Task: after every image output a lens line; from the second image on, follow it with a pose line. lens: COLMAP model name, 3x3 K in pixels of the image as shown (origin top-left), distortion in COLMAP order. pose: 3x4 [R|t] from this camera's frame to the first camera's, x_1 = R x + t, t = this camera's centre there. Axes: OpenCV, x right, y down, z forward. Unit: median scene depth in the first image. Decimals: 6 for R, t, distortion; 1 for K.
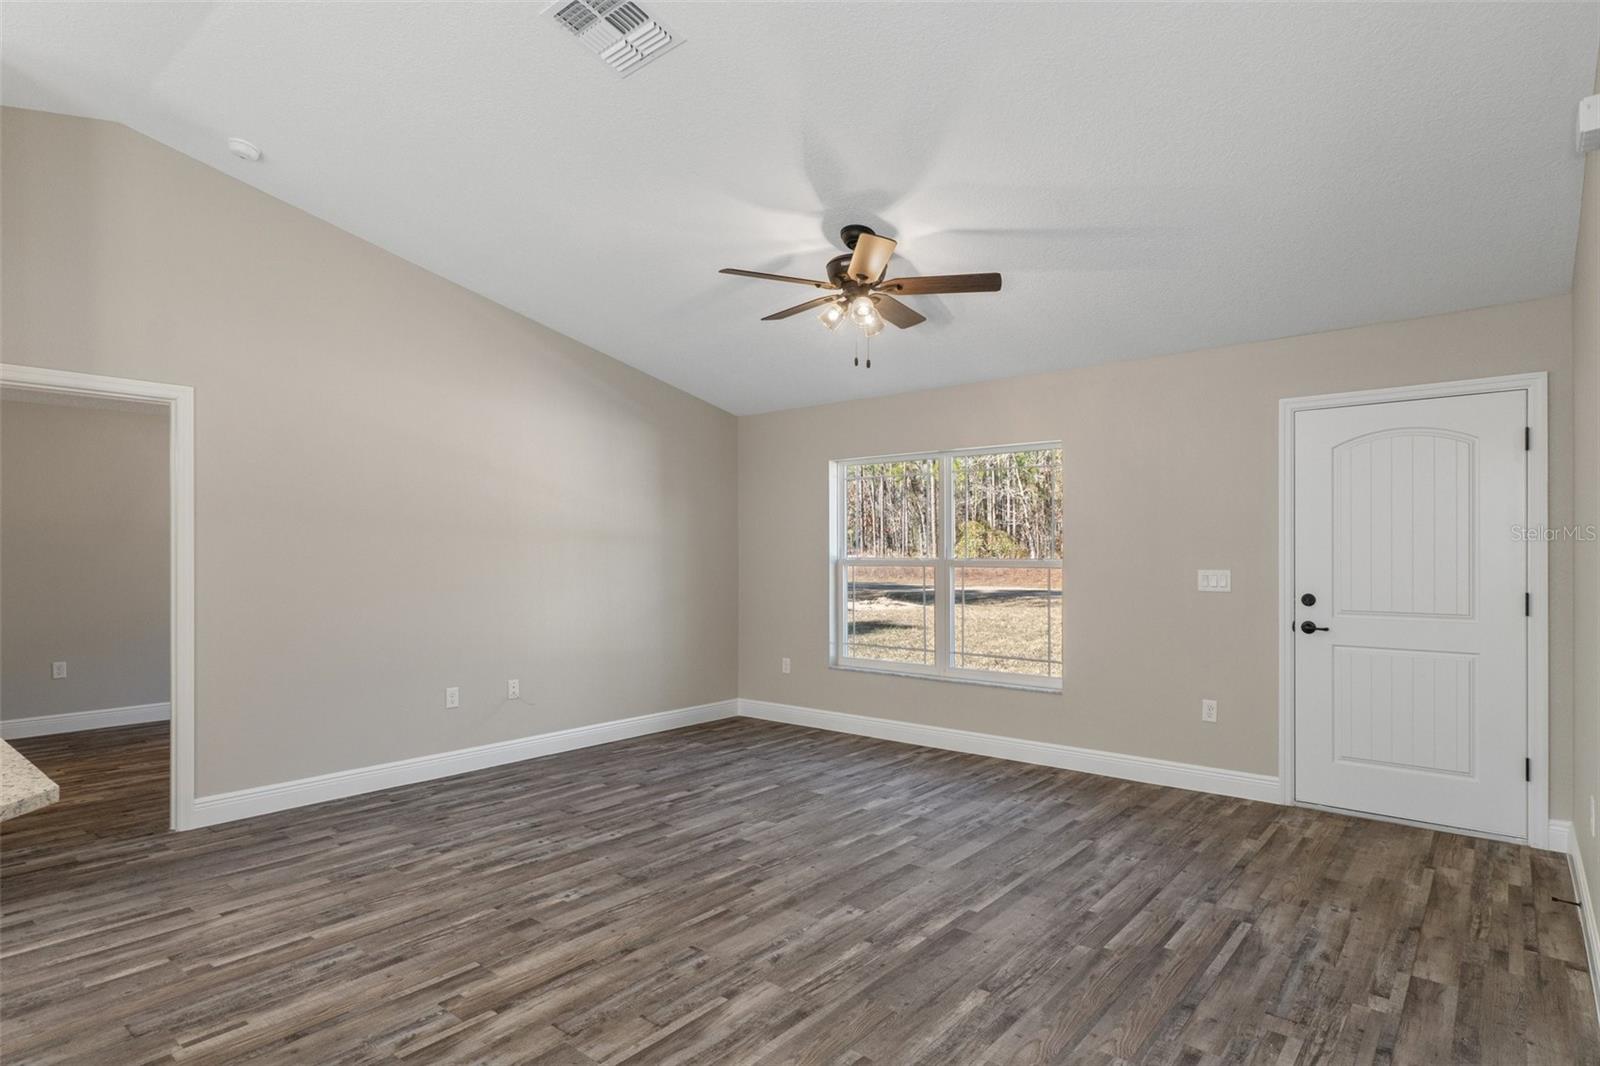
lens RADIAL K [[846.3, 0, 797.3], [0, 846.3, 544.5], [0, 0, 1]] dist [0.009000, -0.001631]
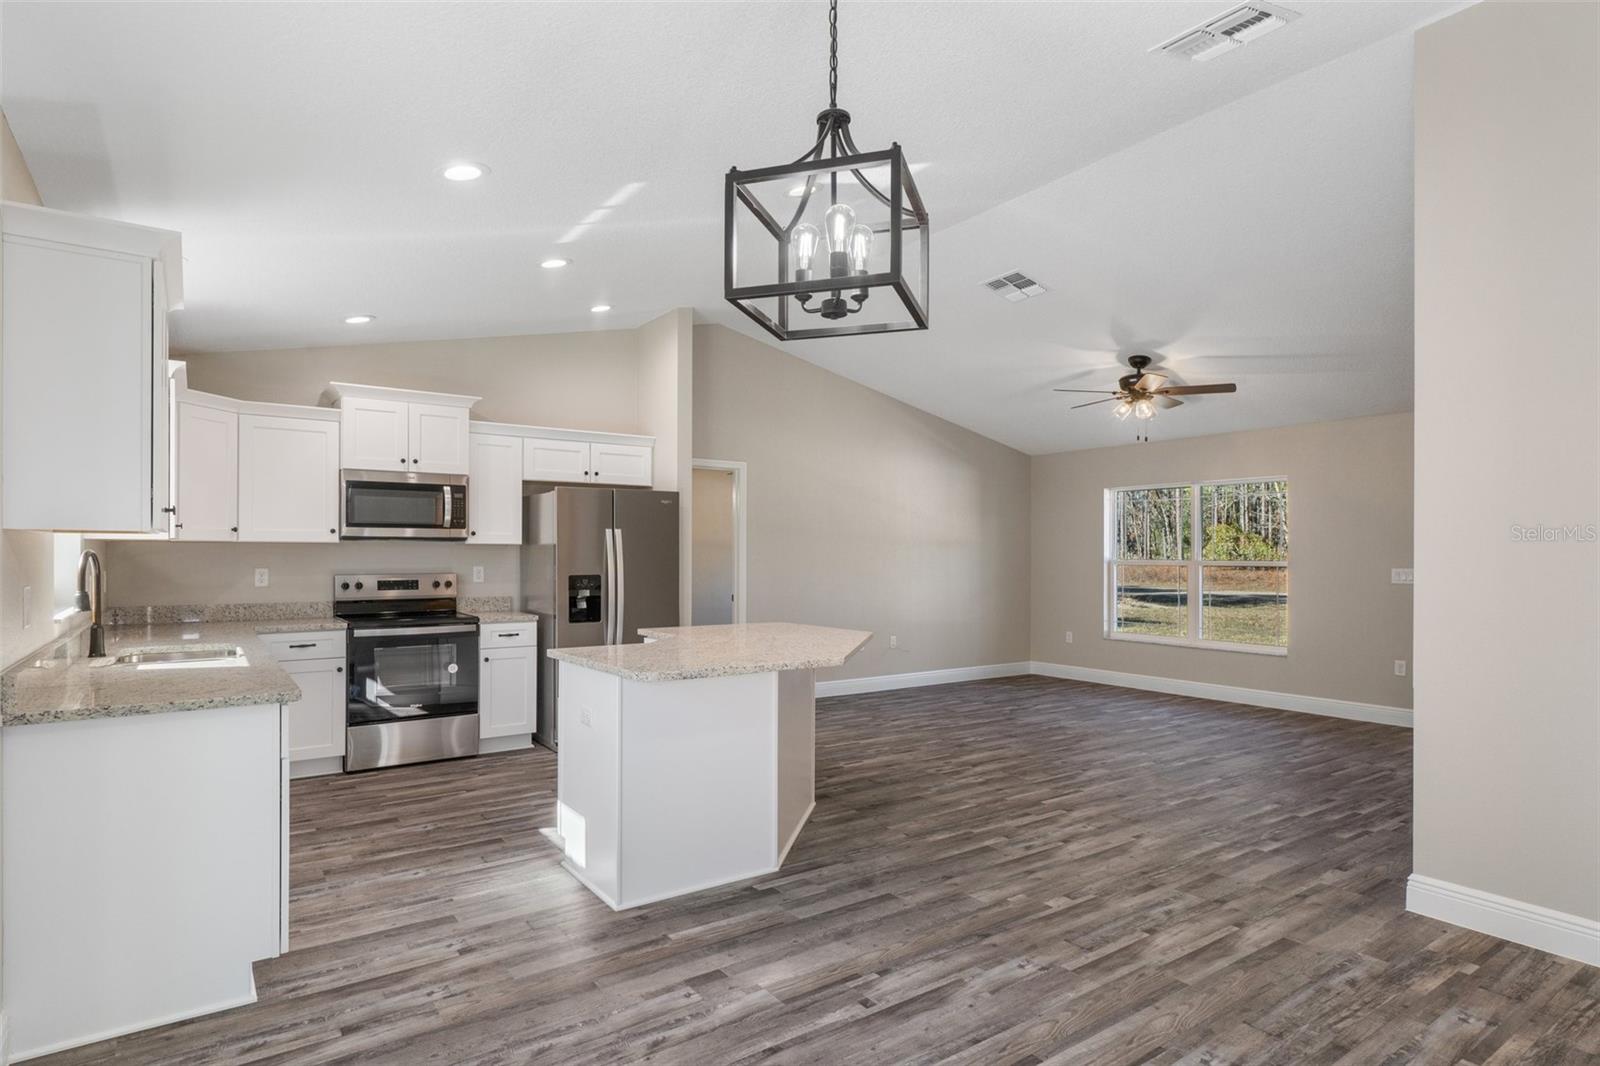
lens RADIAL K [[846.3, 0, 798.8], [0, 846.3, 550.7], [0, 0, 1]] dist [0.009000, -0.001631]
pose [[0.966413, 0.002454, -0.256981, -0.143966], [-0.001517, 0.999991, 0.003841, -0.004229], [0.256988, -0.003322, 0.966409, -0.754961]]
